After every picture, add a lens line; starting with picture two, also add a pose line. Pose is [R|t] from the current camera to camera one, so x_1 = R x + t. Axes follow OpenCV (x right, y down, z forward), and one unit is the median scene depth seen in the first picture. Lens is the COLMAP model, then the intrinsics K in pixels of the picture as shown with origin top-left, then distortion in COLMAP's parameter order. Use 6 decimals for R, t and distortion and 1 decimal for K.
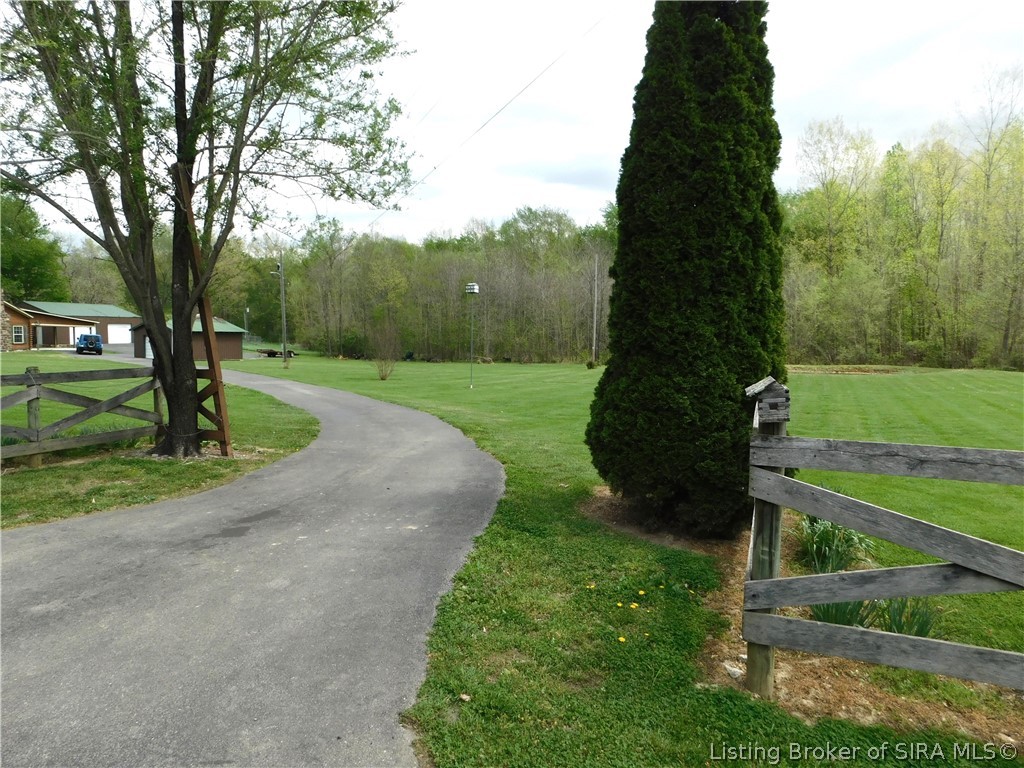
lens RADIAL K [[684.6, 0, 512.0], [0, 684.6, 384.0], [0, 0, 1]] dist [-0.001525, -0.000161]
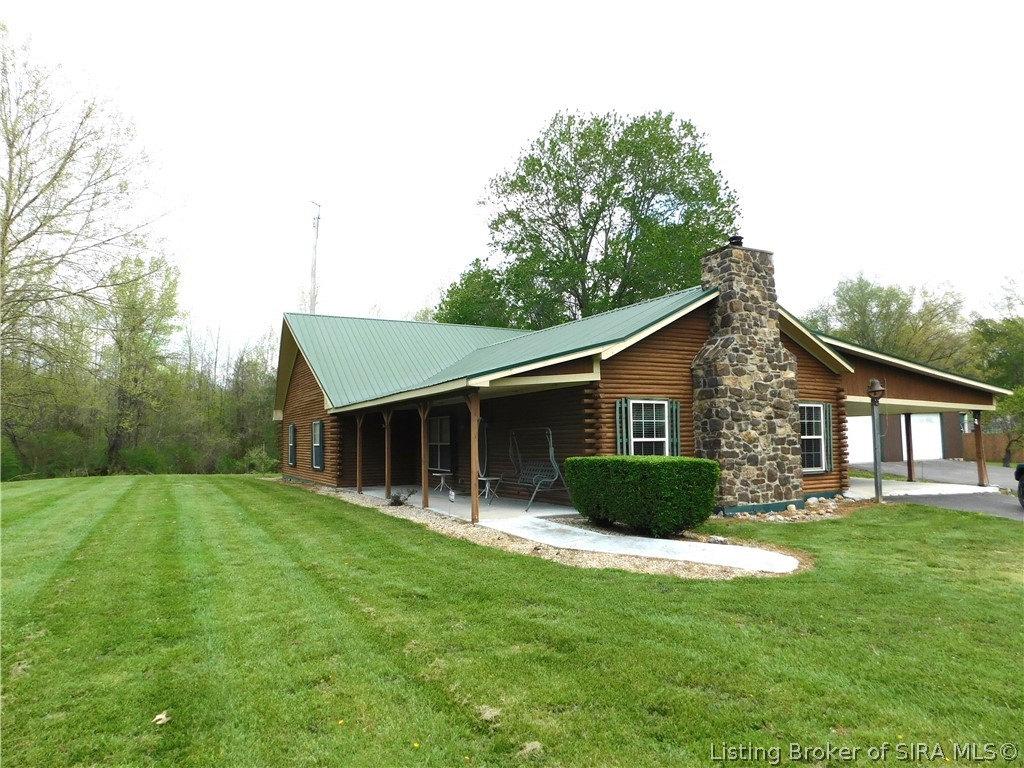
lens RADIAL K [[672.1, 0, 512.0], [0, 672.1, 384.0], [0, 0, 1]] dist [-0.074602, 0.049745]
pose [[0.666556, -0.076792, -0.741489, -0.542688], [-0.042534, 0.989142, -0.140676, -0.046542], [0.744241, 0.125307, 0.656052, 0.667841]]
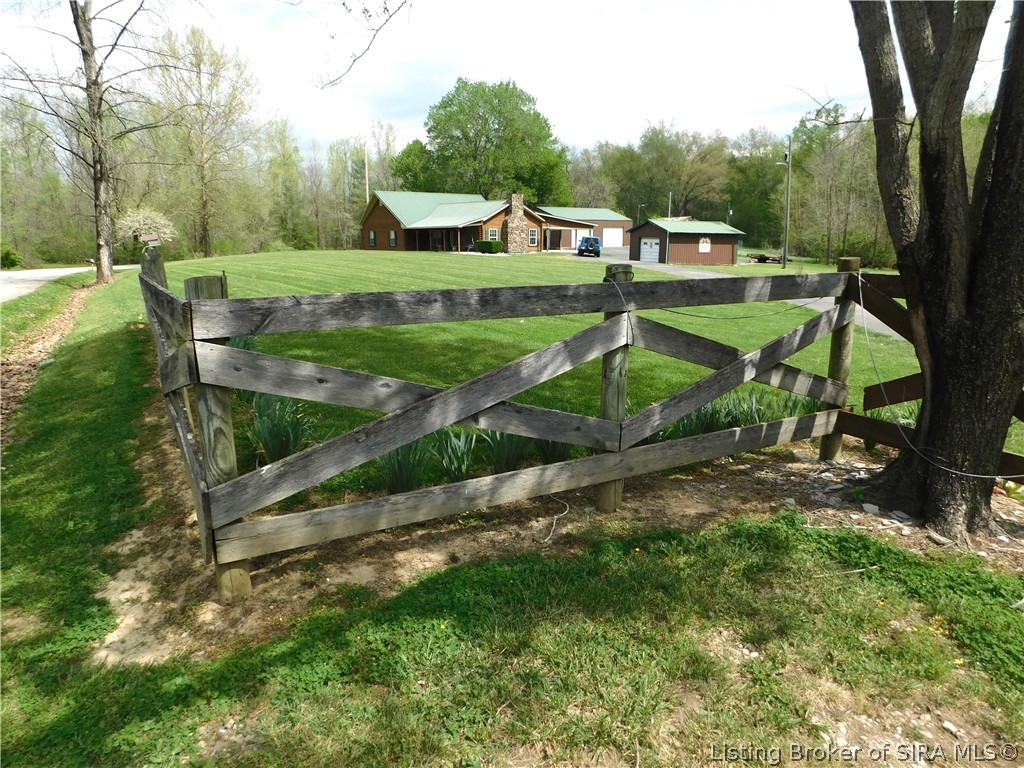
lens RADIAL K [[678.6, 0, 513.3], [0, 678.6, 369.9], [0, 0, 1]] dist [-0.067350, 0.054989]
pose [[0.798669, 0.109741, -0.591679, -0.083083], [-0.039968, 0.990734, 0.129804, -0.002136], [0.600442, -0.080022, 0.795655, 0.105157]]
